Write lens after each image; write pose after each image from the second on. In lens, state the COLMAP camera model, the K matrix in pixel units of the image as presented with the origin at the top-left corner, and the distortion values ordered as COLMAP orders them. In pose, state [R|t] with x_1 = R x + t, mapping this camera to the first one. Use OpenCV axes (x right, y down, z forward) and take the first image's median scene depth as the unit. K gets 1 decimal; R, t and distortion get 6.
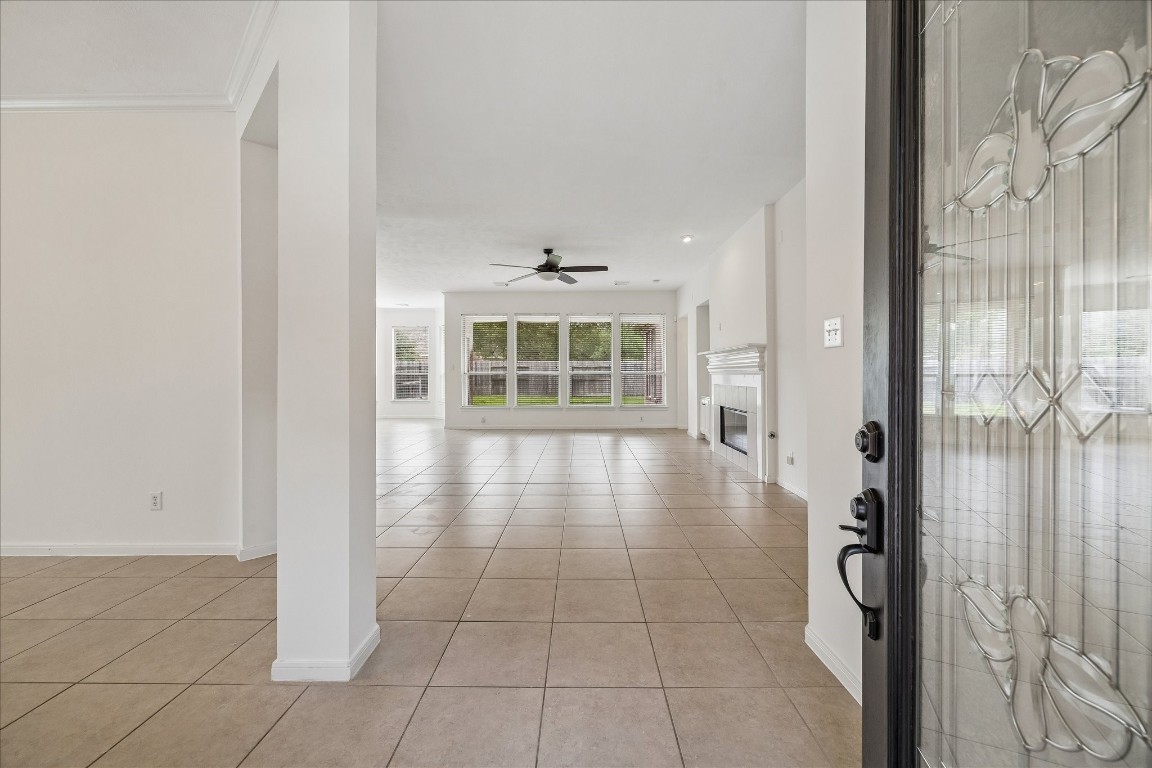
lens RADIAL K [[449.3, 0, 577.9], [0, 449.3, 361.4], [0, 0, 1]] dist [0.000272, -0.000030]
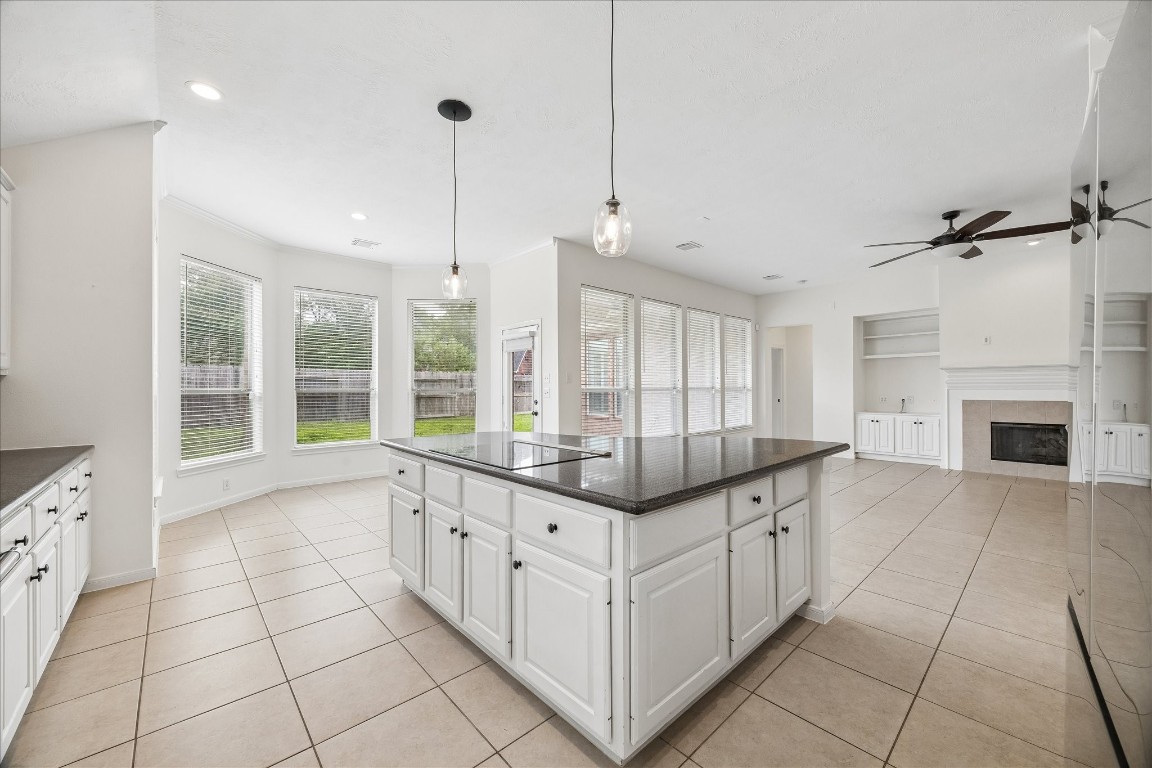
lens RADIAL K [[438.3, 0, 577.5], [0, 438.3, 379.0], [0, 0, 1]] dist [-0.001968, -0.000190]
pose [[0.734101, 0.013024, 0.678916, -0.631675], [-0.016932, 0.999856, -0.000872, 0.013784], [-0.678830, -0.010855, 0.734216, 0.580255]]
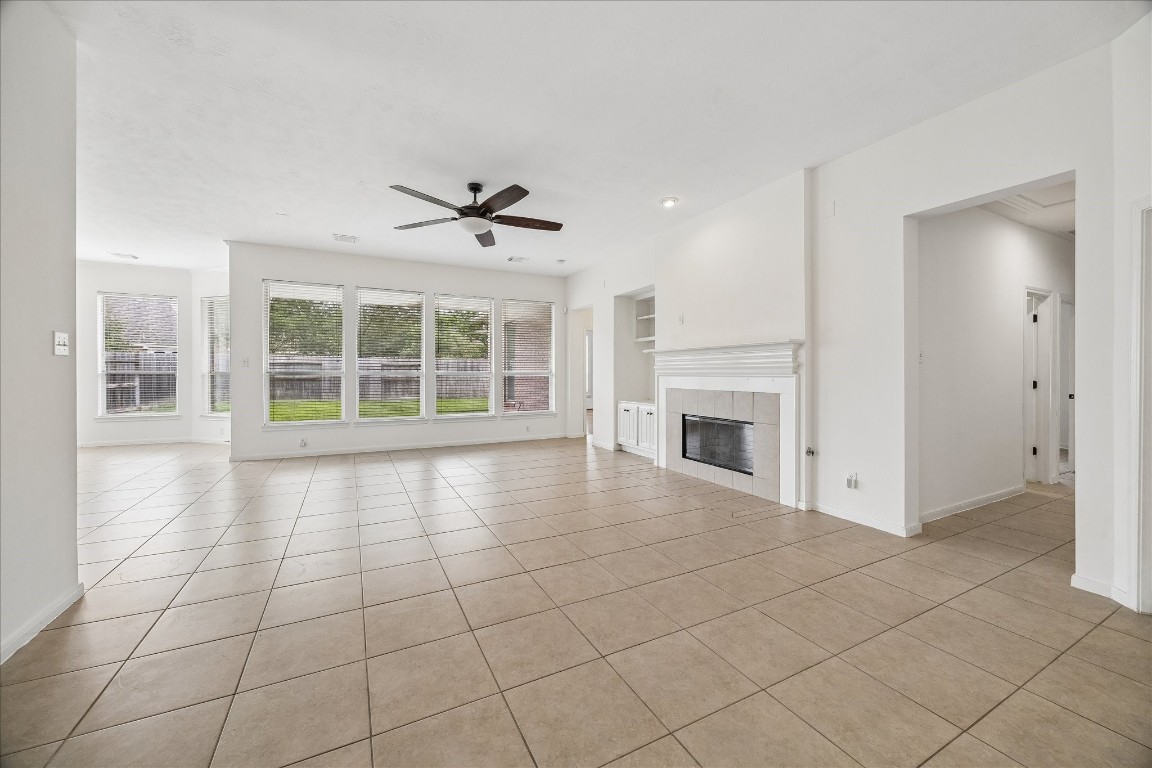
lens RADIAL K [[437.6, 0, 573.9], [0, 437.6, 371.8], [0, 0, 1]] dist [-0.009057, -0.000089]
pose [[0.886843, 0.007585, 0.462008, -0.151679], [-0.018893, 0.999624, 0.019854, 0.005302], [-0.461684, -0.026336, 0.886654, 0.238603]]
